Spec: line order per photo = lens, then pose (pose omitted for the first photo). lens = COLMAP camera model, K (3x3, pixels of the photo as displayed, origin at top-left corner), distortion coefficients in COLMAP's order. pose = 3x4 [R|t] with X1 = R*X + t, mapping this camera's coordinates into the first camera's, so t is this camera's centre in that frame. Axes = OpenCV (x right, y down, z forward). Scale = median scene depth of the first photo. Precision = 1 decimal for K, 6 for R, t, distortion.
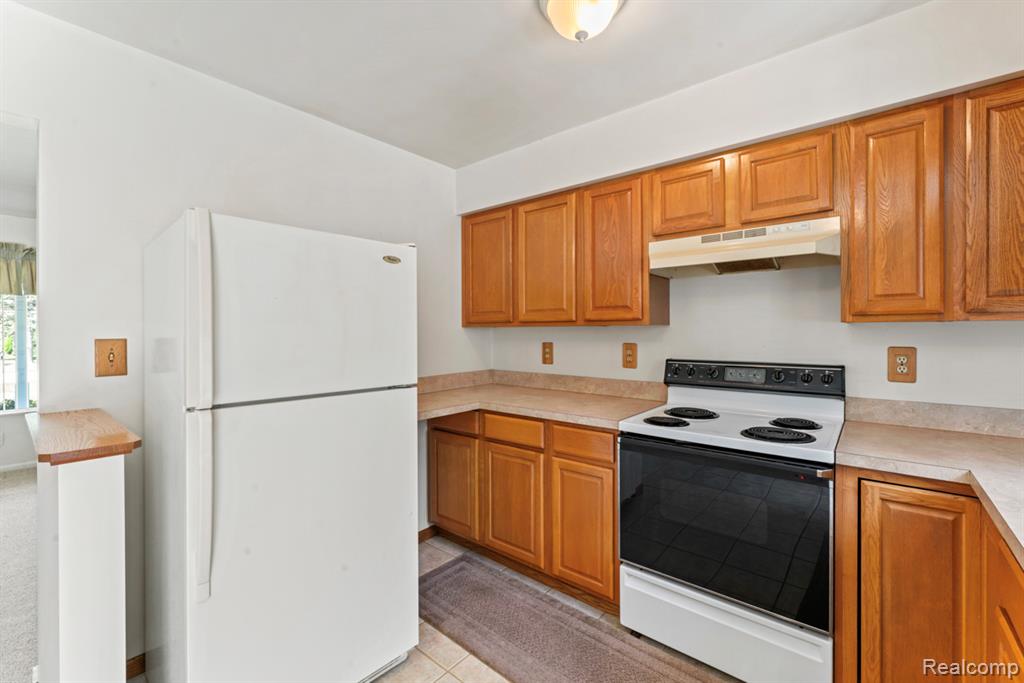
lens RADIAL K [[435.6, 0, 510.5], [0, 435.6, 334.7], [0, 0, 1]] dist [-0.002017, -0.000114]
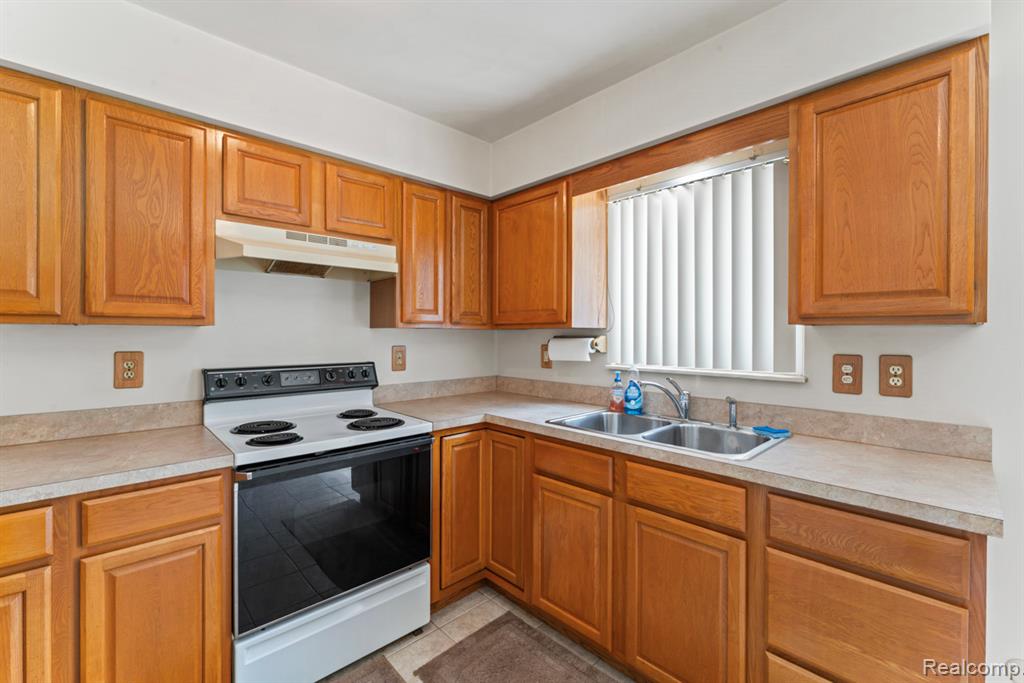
lens RADIAL K [[435.6, 0, 510.5], [0, 435.6, 334.7], [0, 0, 1]] dist [-0.002017, -0.000114]
pose [[0.115141, 0.003901, 0.993341, -0.425024], [0.006679, 0.999967, -0.004701, 0.001135], [-0.993327, 0.007176, 0.115111, 0.428999]]
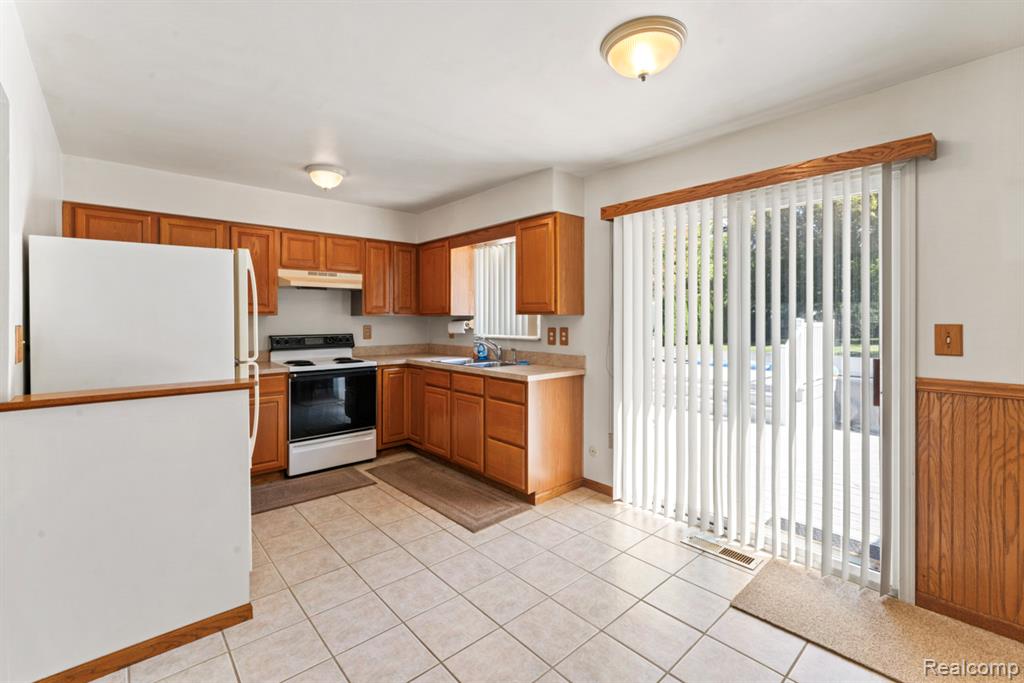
lens RADIAL K [[441.8, 0, 508.8], [0, 441.8, 318.9], [0, 0, 1]] dist [0.000433, -0.000014]
pose [[0.145924, 0.003325, 0.989290, -1.436306], [0.008983, 0.999949, -0.004686, 0.008461], [-0.989255, 0.009571, 0.145886, -0.199992]]
